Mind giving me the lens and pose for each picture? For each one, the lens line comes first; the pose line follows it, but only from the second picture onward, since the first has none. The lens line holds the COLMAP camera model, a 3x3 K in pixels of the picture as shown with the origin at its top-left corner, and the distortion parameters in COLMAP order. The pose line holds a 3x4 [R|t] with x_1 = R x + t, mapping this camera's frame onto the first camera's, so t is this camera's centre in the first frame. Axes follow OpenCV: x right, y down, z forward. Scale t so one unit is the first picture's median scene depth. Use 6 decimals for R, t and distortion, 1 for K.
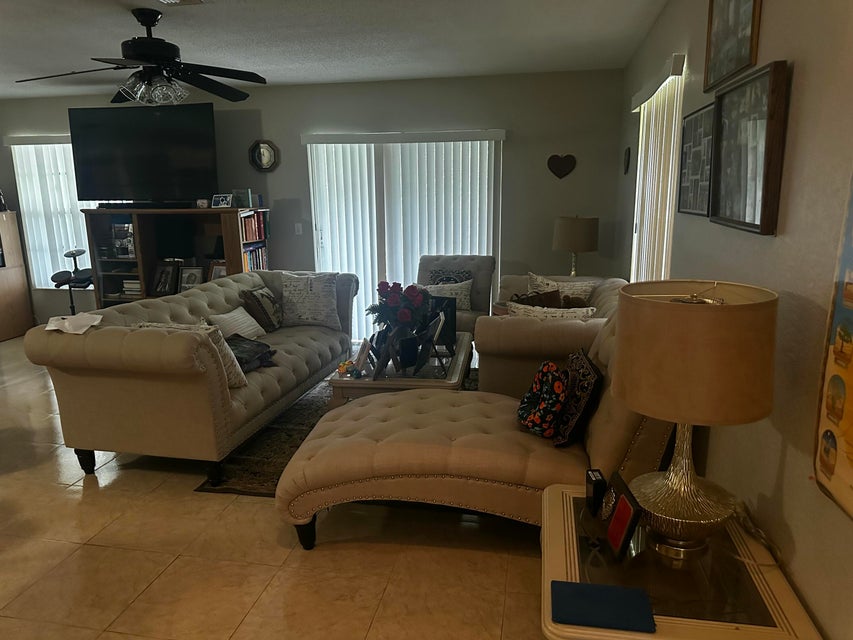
lens RADIAL K [[599.4, 0, 426.5], [0, 599.4, 320.0], [0, 0, 1]] dist [0.063368, -0.100771]
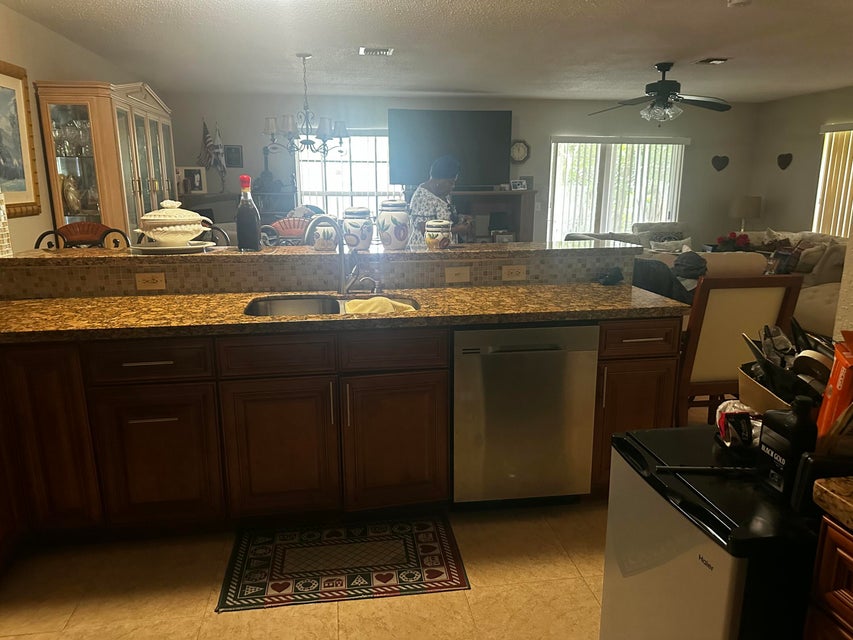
lens RADIAL K [[607.9, 0, 428.2], [0, 607.9, 341.6], [0, 0, 1]] dist [-0.032344, -0.002206]
pose [[0.939479, -0.084697, 0.331973, -0.987968], [0.071968, 0.996129, 0.050477, 0.064413], [-0.334963, -0.023531, 0.941937, -0.195835]]
